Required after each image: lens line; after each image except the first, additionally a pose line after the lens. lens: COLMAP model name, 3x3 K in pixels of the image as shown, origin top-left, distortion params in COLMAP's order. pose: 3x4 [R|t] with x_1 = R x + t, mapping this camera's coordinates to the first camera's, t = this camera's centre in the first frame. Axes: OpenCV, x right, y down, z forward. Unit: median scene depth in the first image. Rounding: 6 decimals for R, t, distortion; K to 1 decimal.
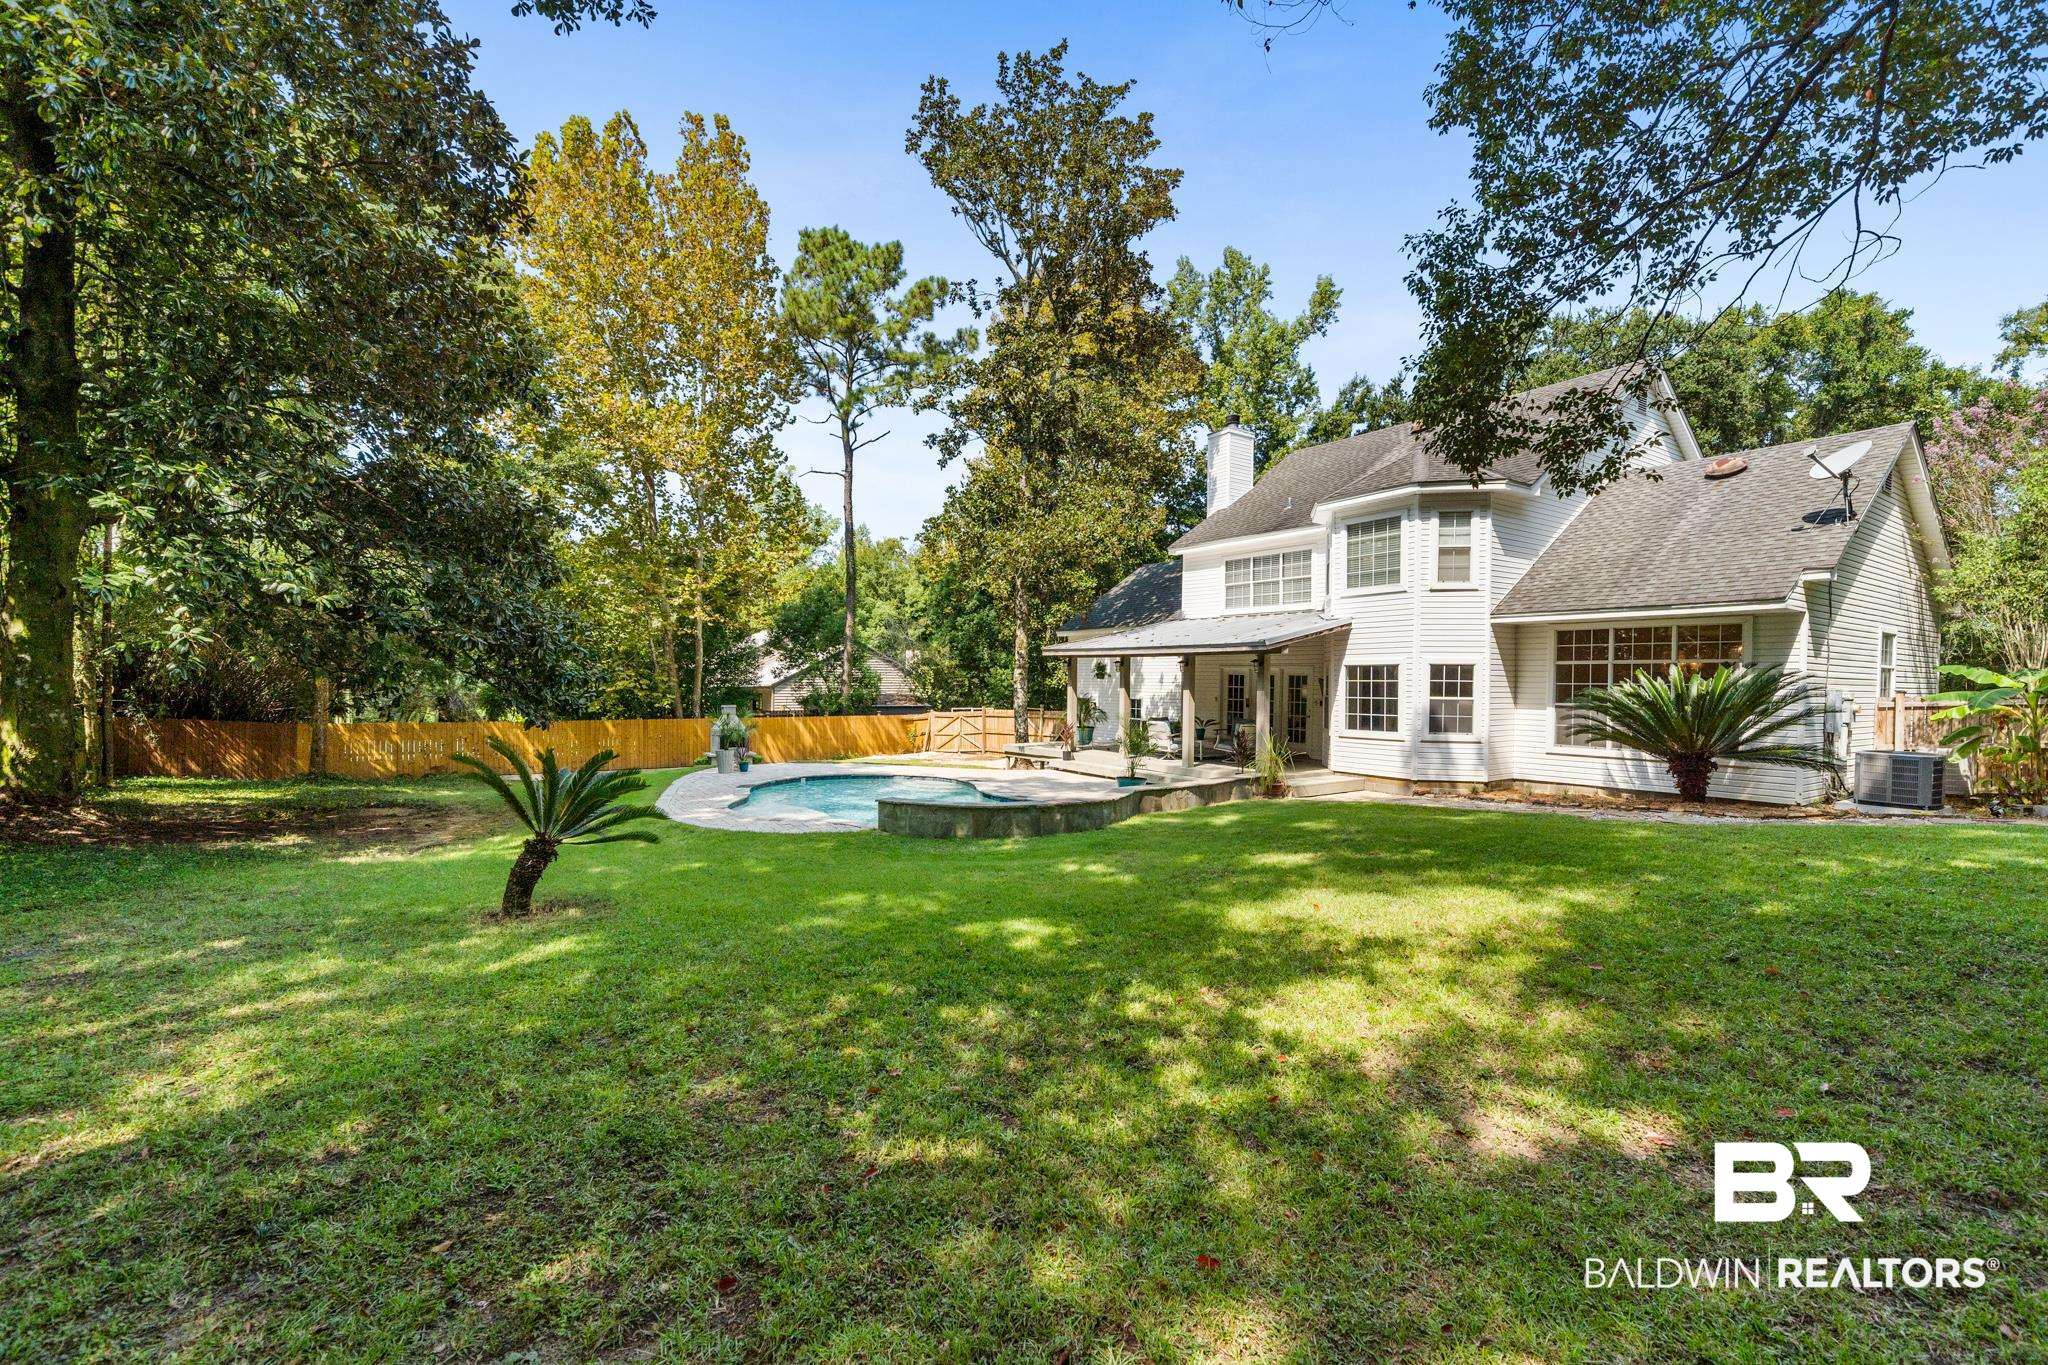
lens RADIAL K [[840.0, 0, 1018.8], [0, 840.0, 695.1], [0, 0, 1]] dist [0.000100, 0.000054]
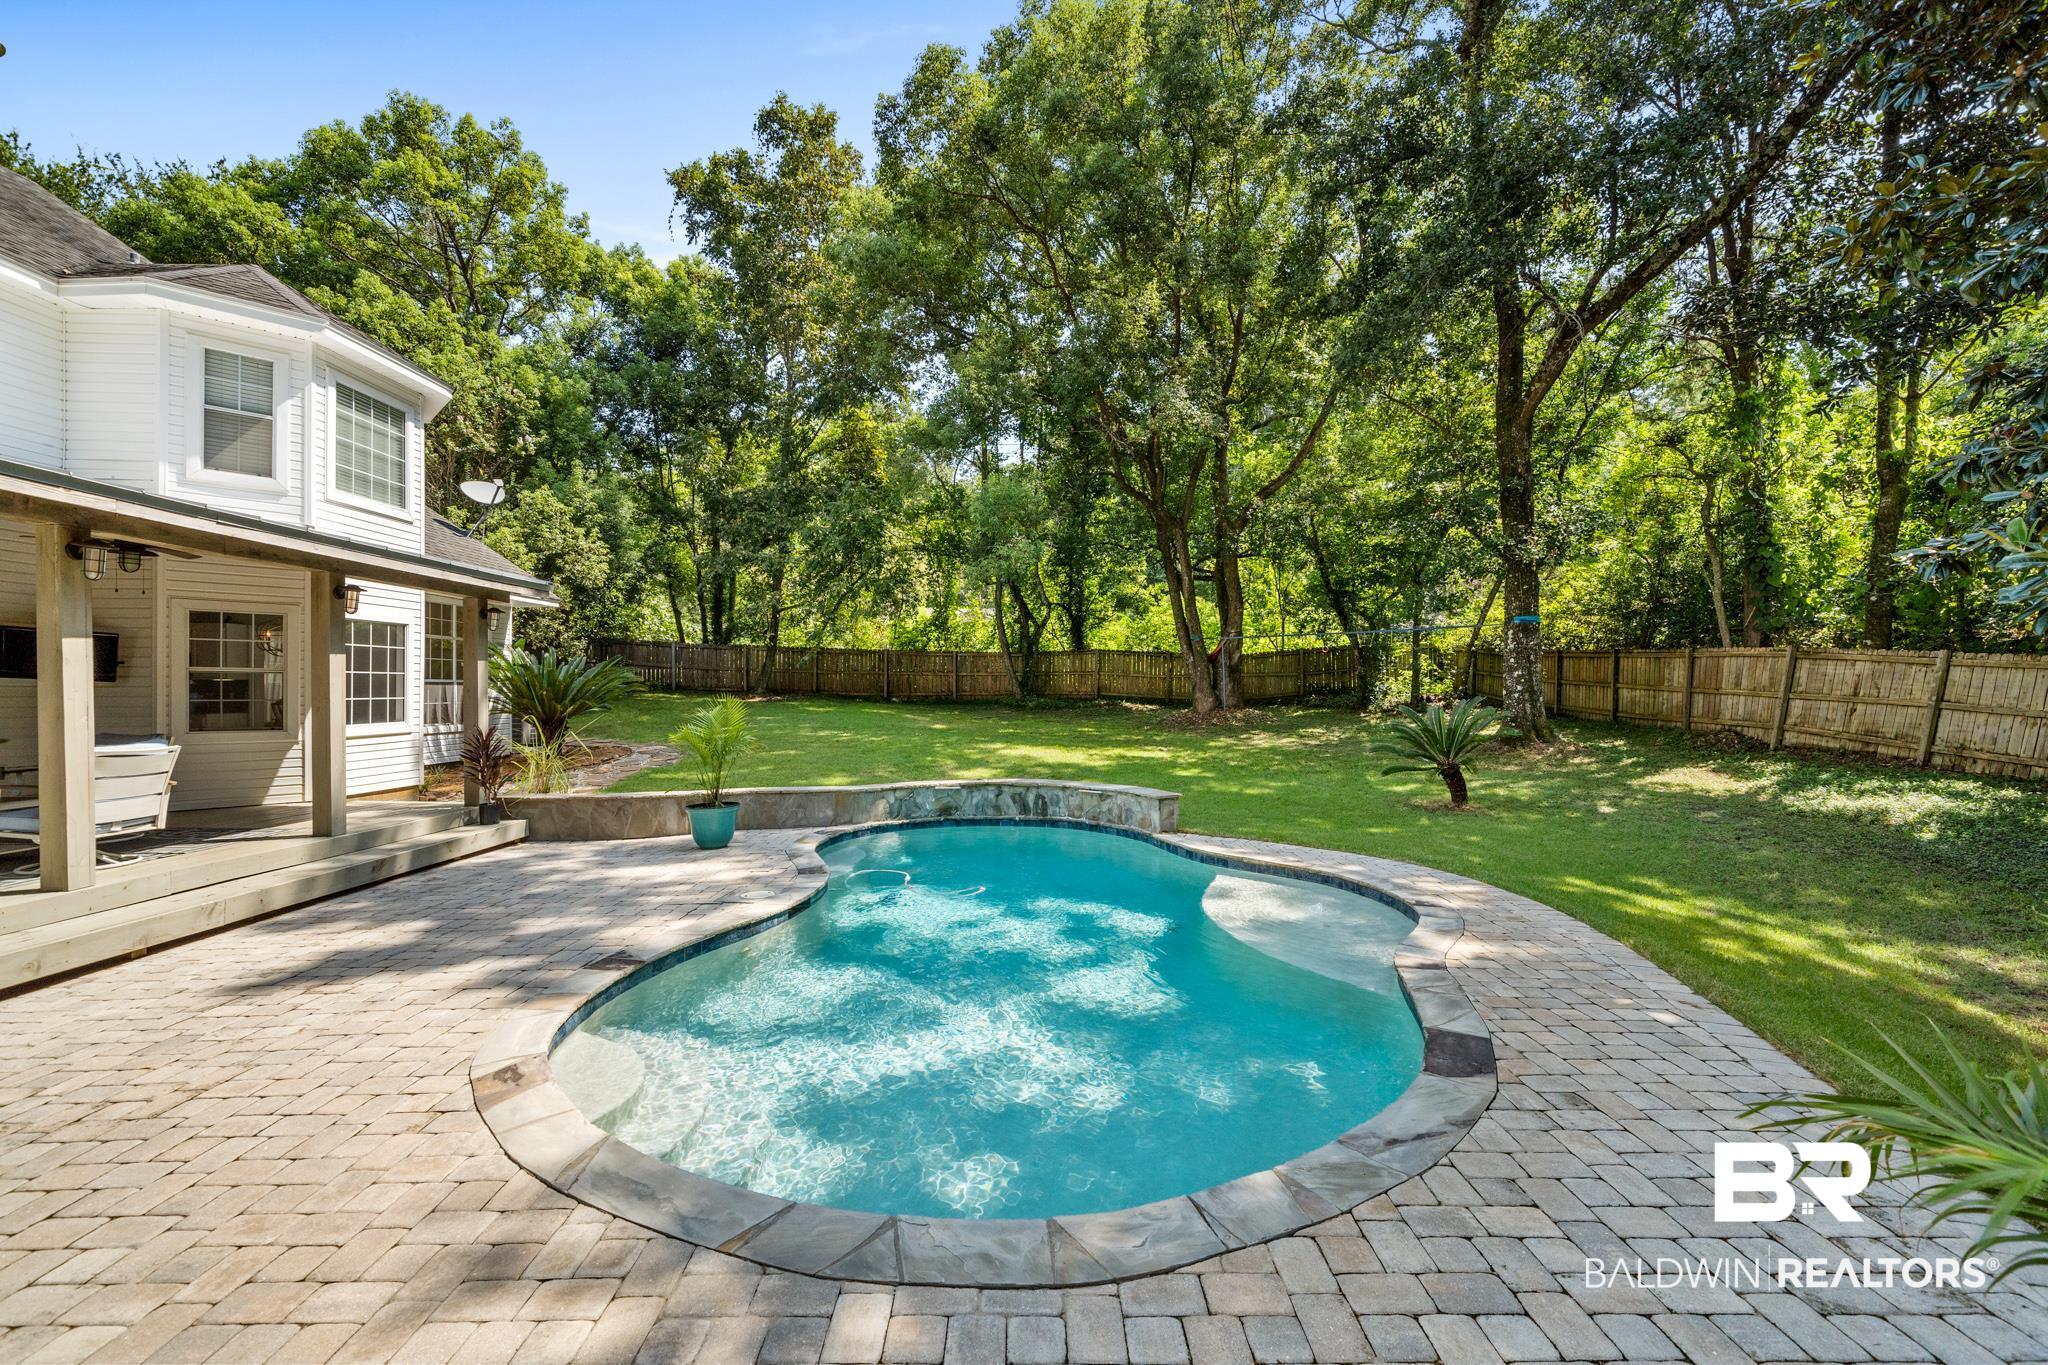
lens RADIAL K [[840.0, 0, 1018.8], [0, 840.0, 695.1], [0, 0, 1]] dist [0.000100, 0.000054]
pose [[-0.831051, -0.017638, 0.555916, -0.355713], [-0.004833, 0.999688, 0.024493, 0.002395], [-0.556175, 0.017668, -0.830878, 1.269576]]
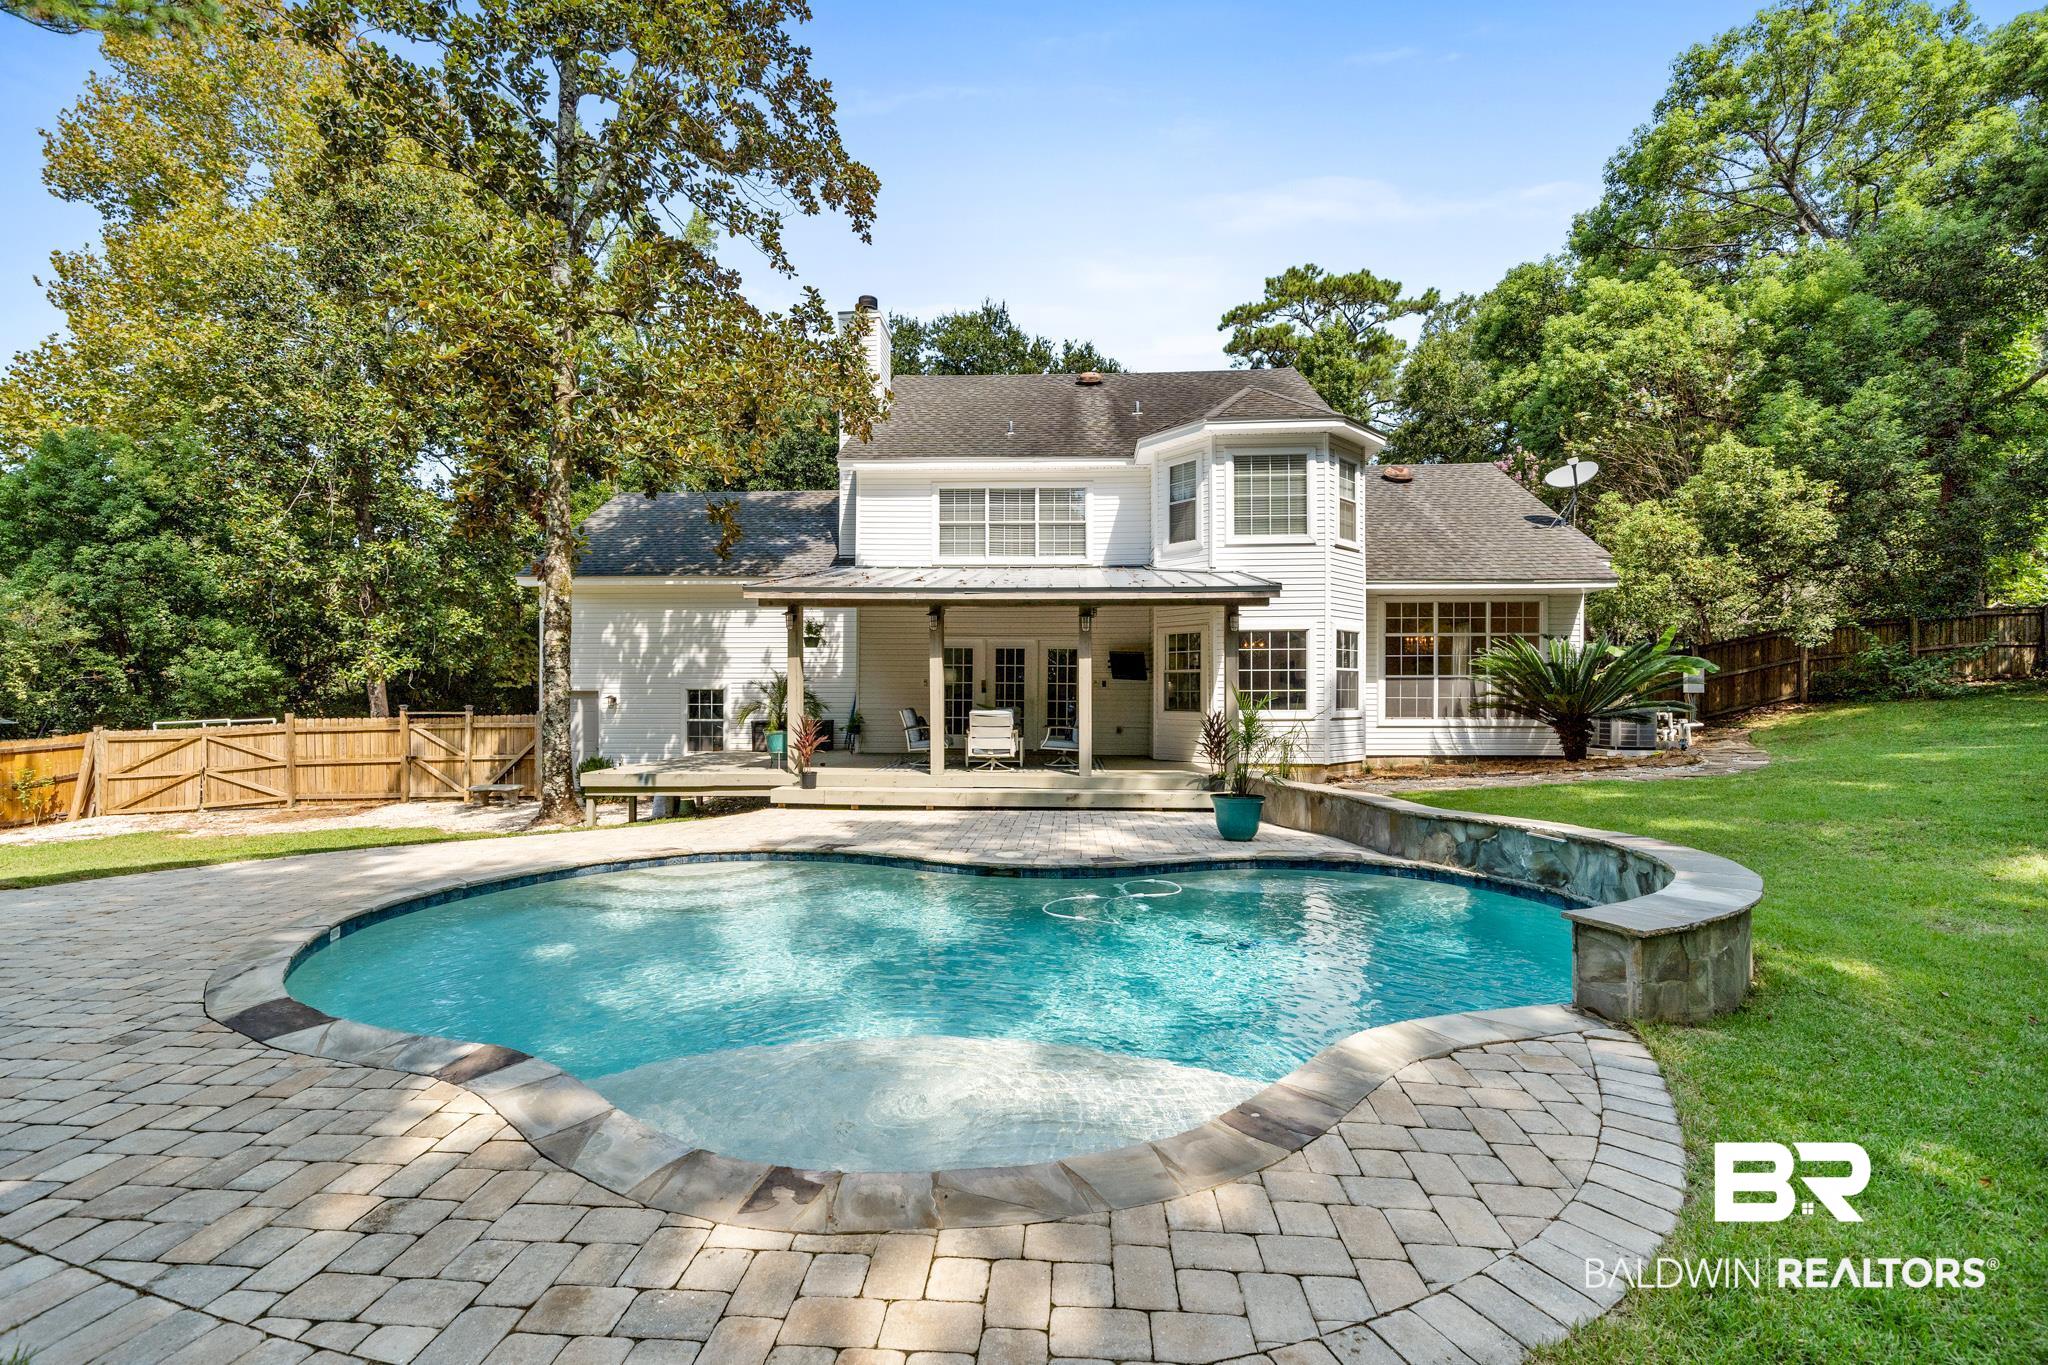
lens RADIAL K [[840.0, 0, 1018.8], [0, 840.0, 695.1], [0, 0, 1]] dist [0.000100, 0.000054]
pose [[0.602426, -0.011528, 0.798091, -0.389118], [0.019700, 0.999806, -0.000429, 0.023316], [-0.797931, 0.015981, 0.602536, 0.706601]]
